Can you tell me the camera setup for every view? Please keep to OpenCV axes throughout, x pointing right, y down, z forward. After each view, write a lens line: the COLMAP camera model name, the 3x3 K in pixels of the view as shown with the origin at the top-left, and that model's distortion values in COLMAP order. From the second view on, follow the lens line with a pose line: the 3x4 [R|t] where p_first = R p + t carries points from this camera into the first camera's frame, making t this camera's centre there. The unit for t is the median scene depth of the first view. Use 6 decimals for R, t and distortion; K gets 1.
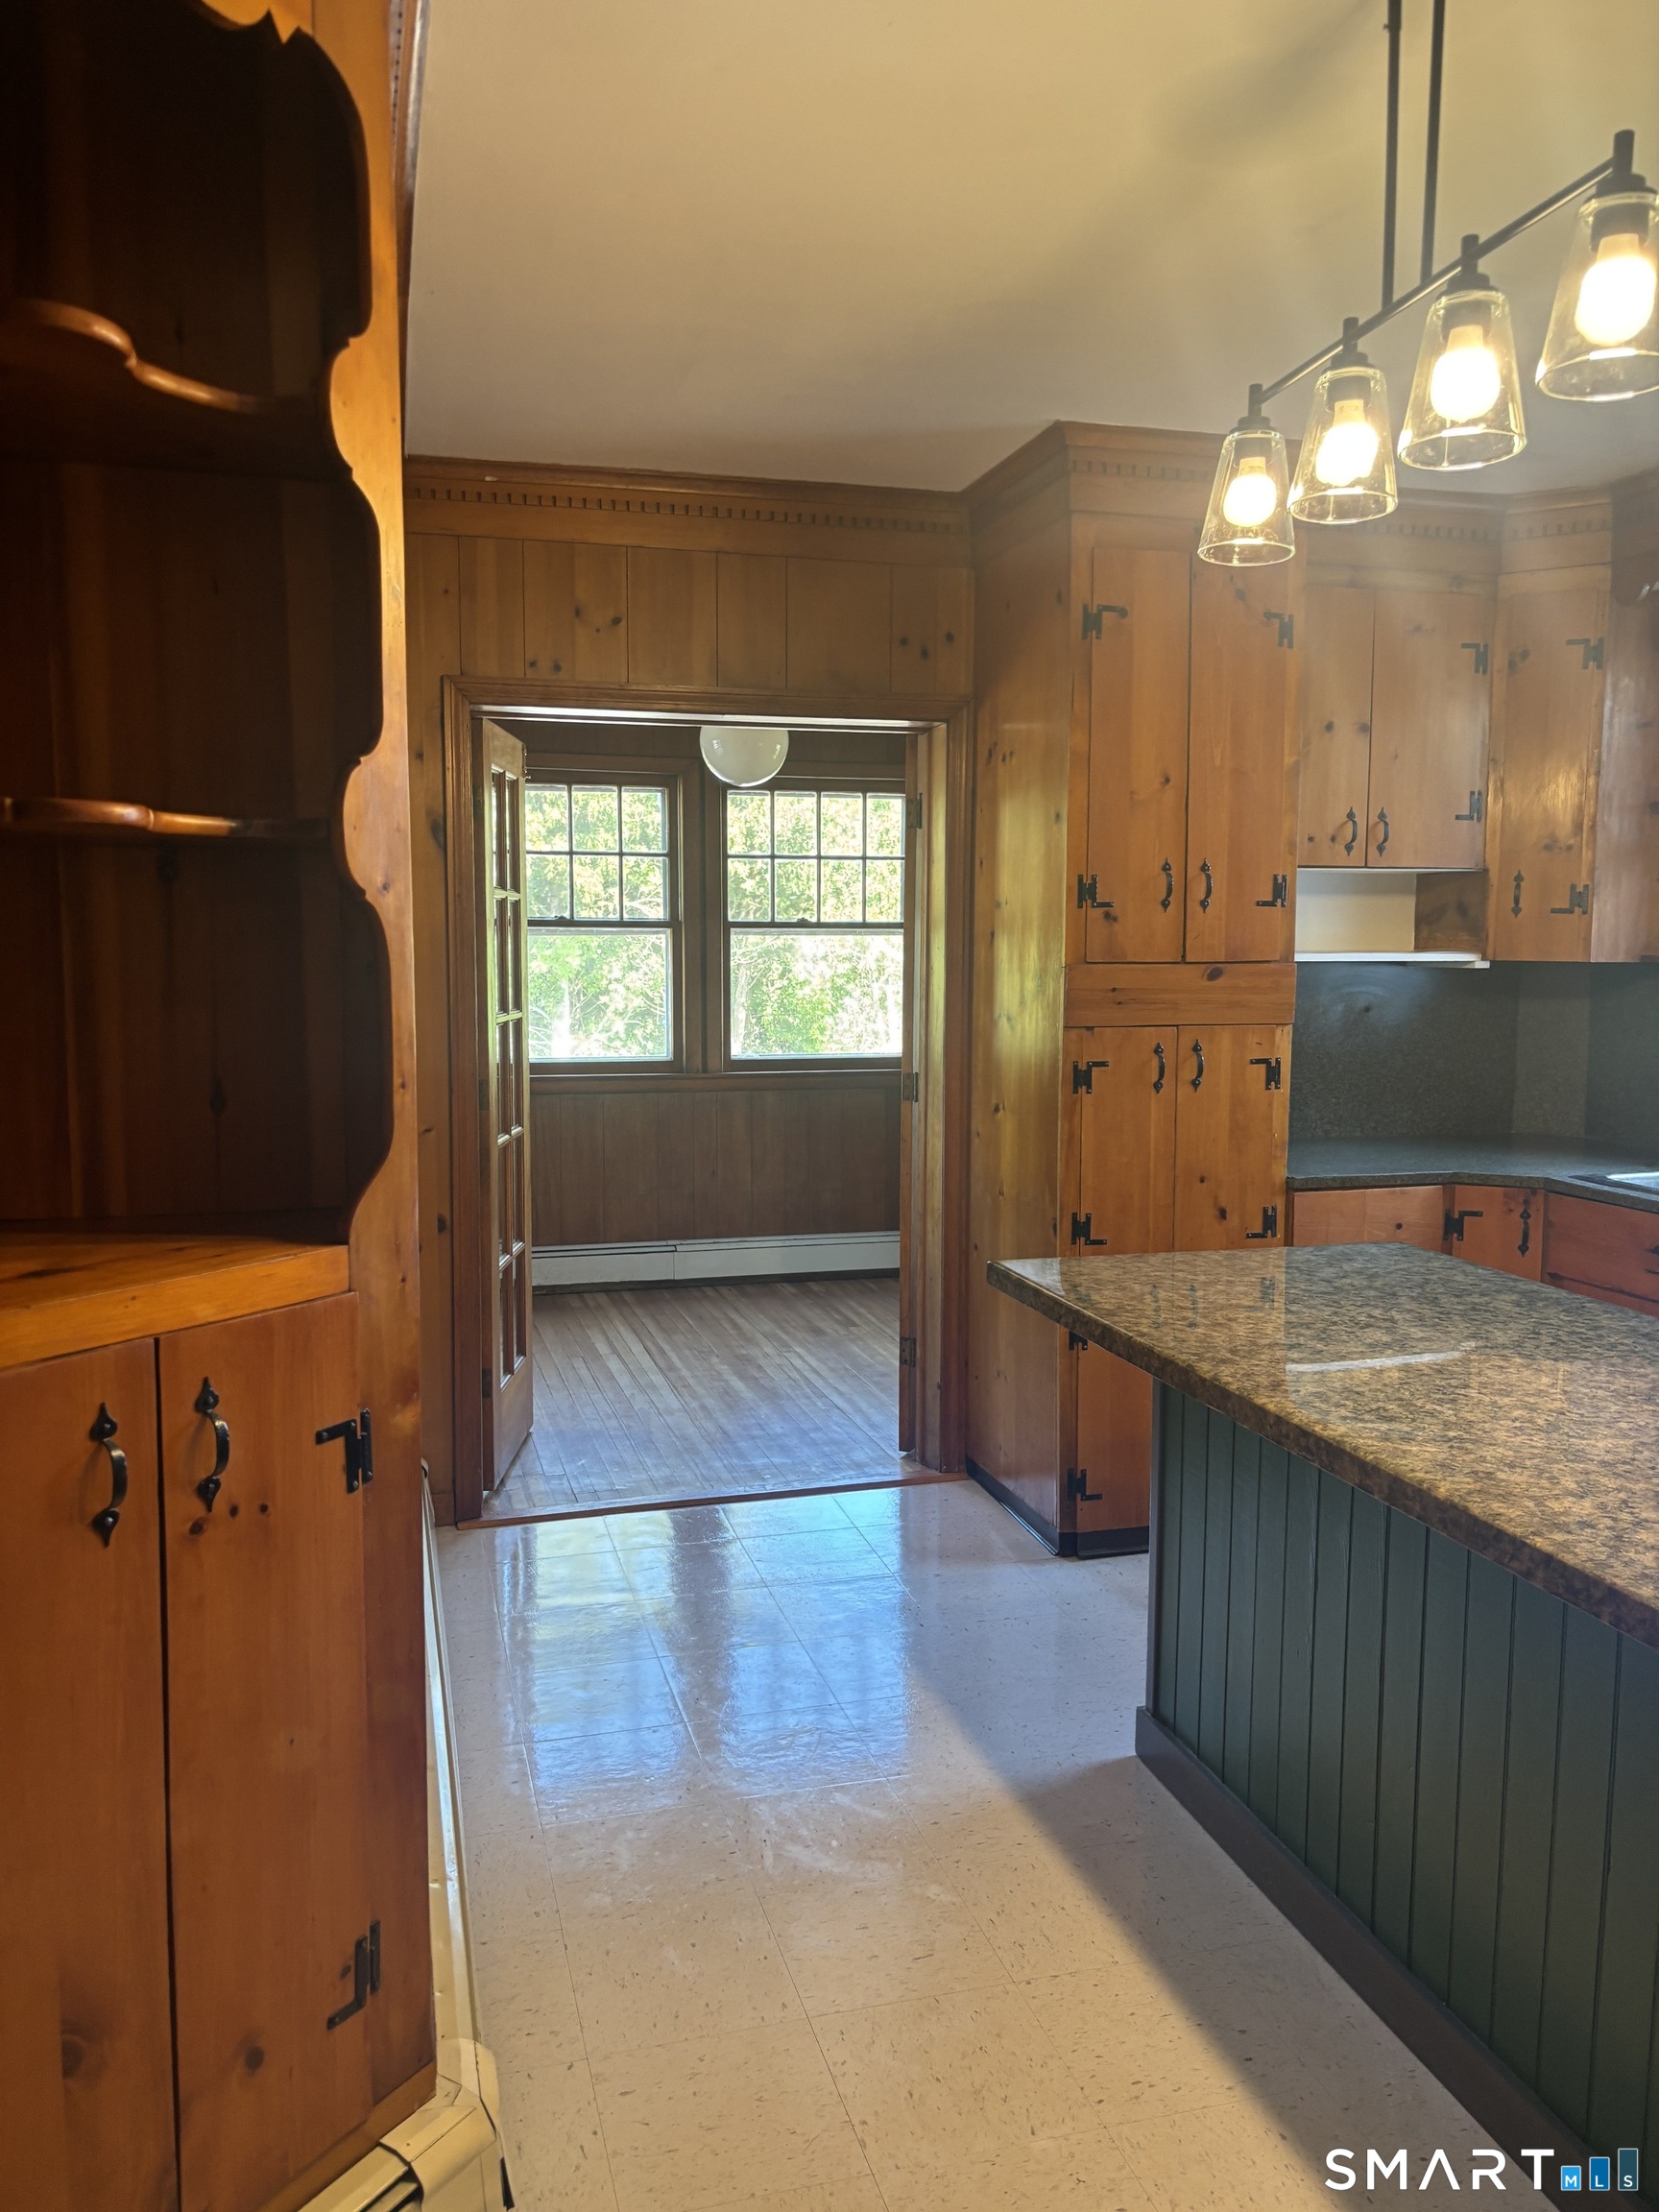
lens RADIAL K [[1686.8, 0, 825.3], [0, 1686.8, 1098.4], [0, 0, 1]] dist [0.030432, -0.026796]
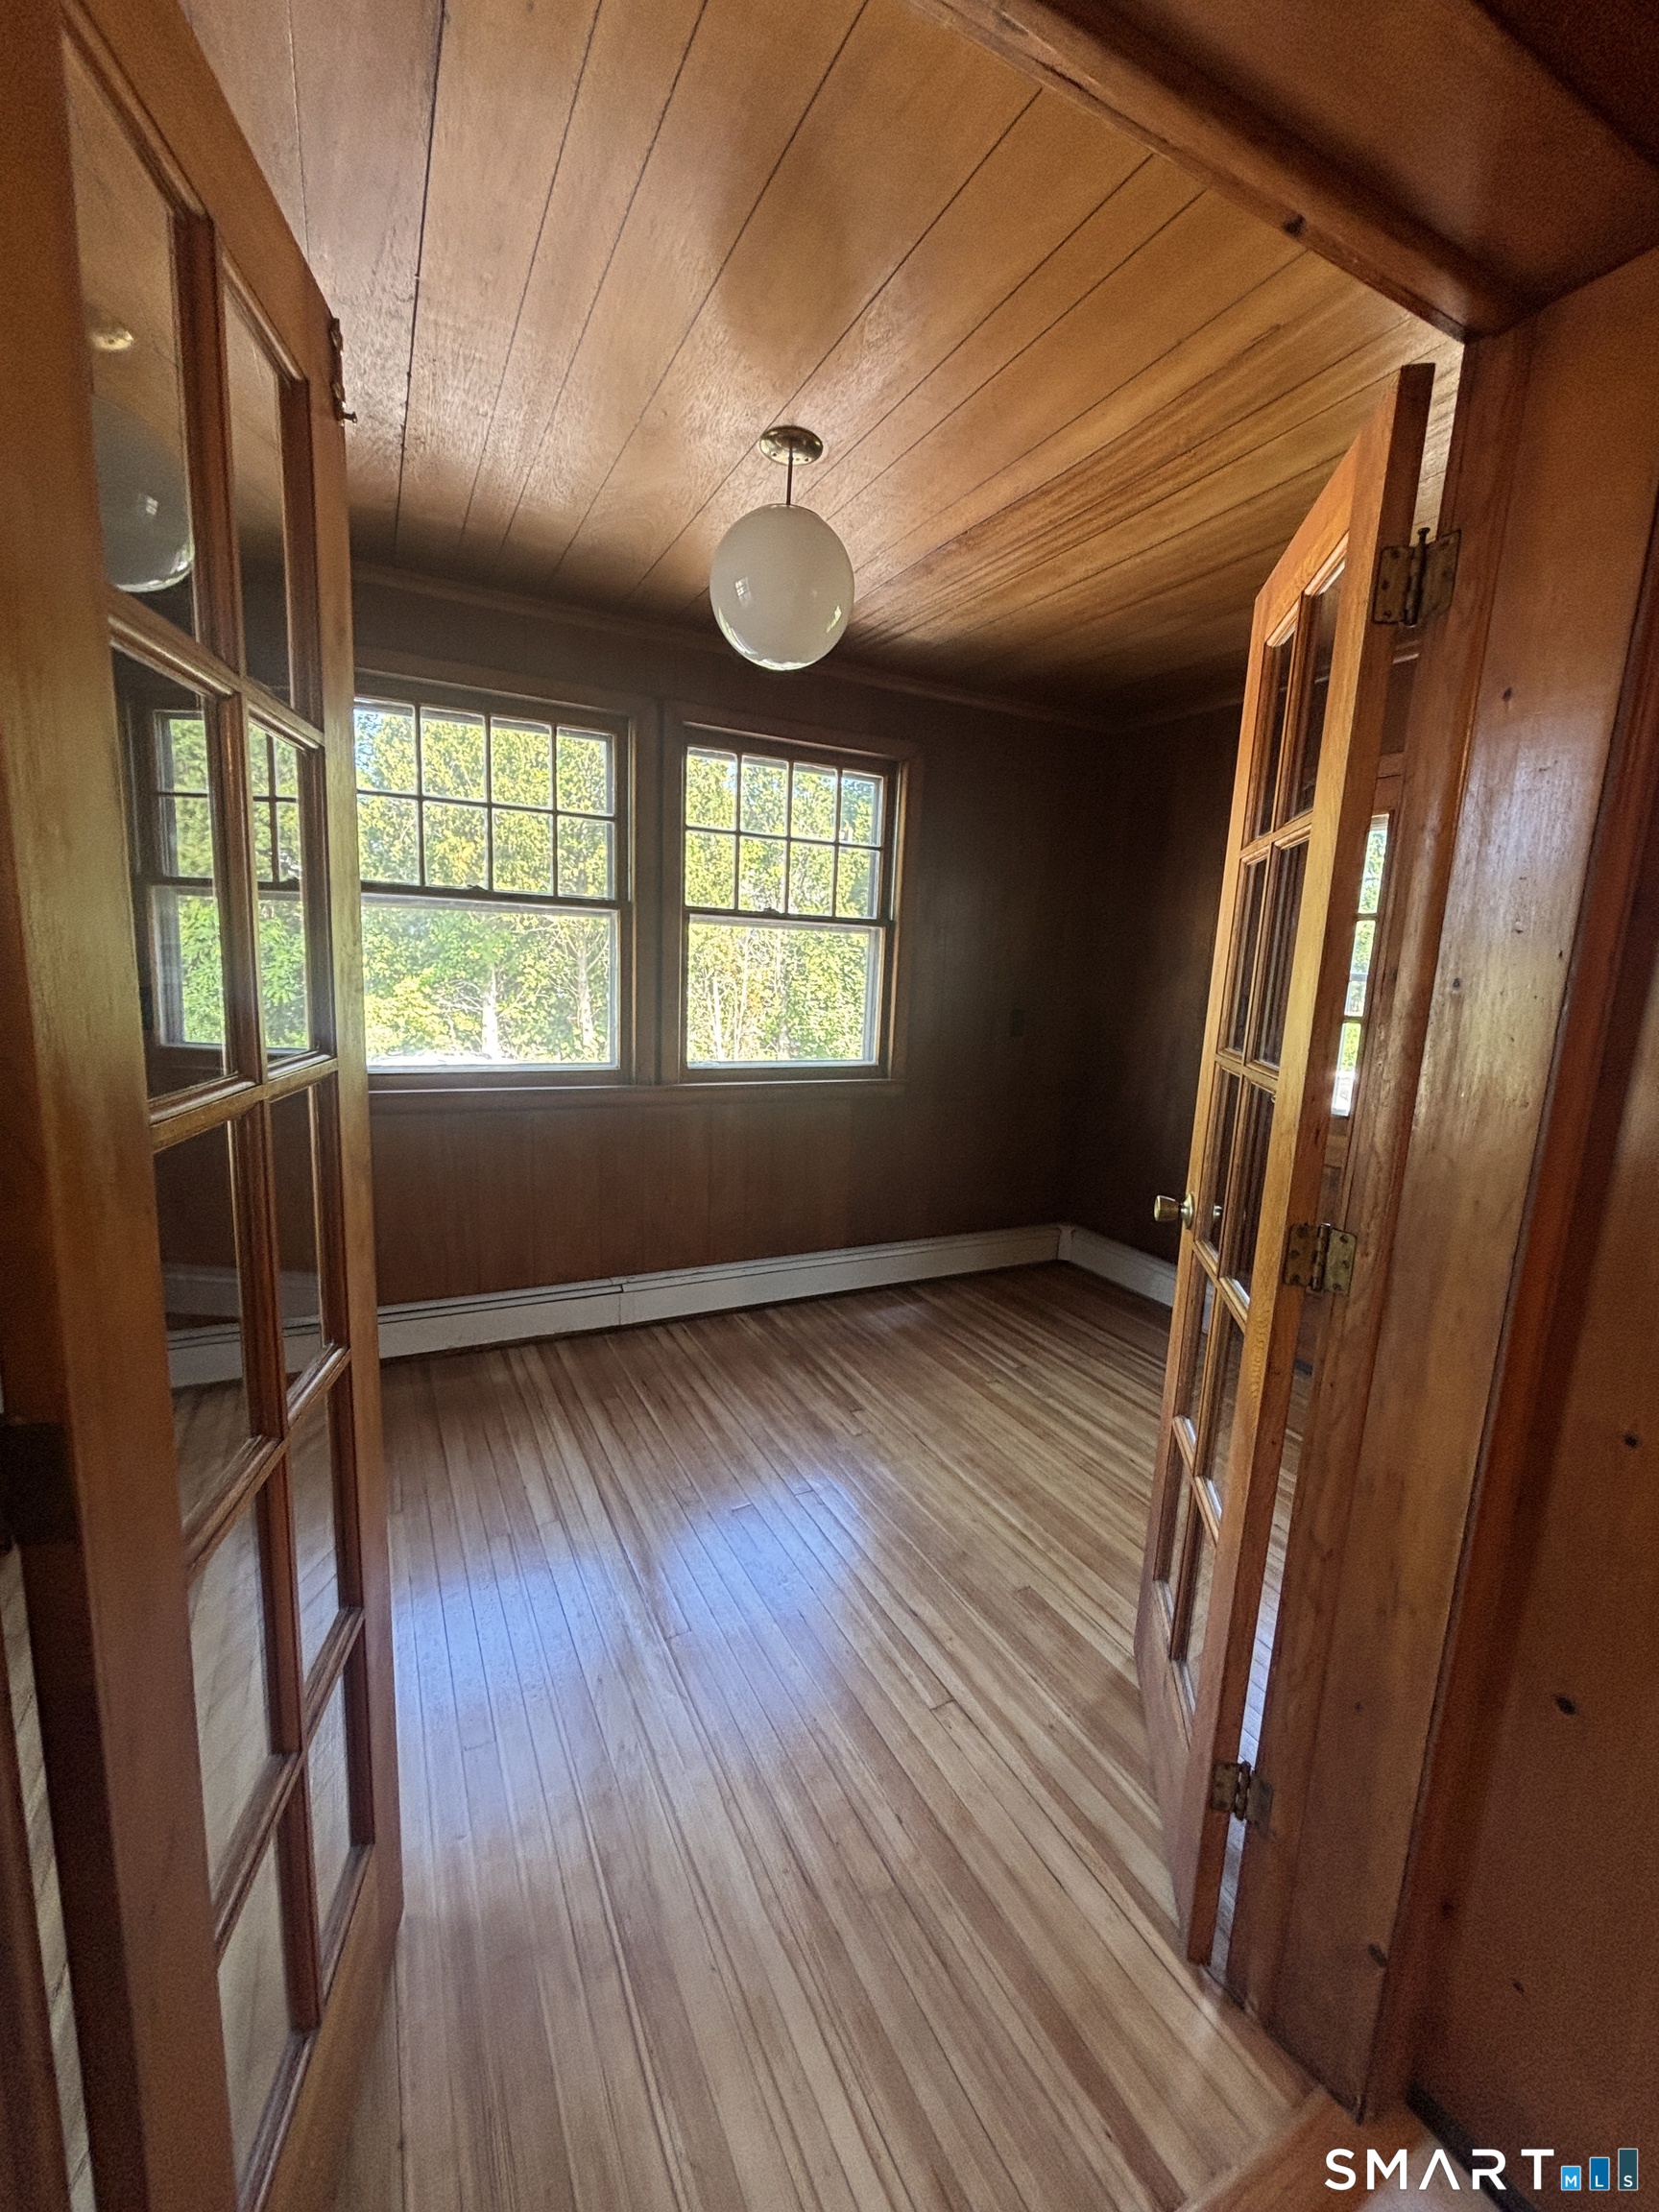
lens RADIAL K [[892.3, 0, 846.7], [0, 892.3, 1104.4], [0, 0, 1]] dist [0.002010, -0.001055]
pose [[0.975258, 0.007523, 0.220943, -0.077955], [-0.024068, 0.997093, 0.072287, -0.040066], [-0.219757, -0.075816, 0.972604, 0.540219]]
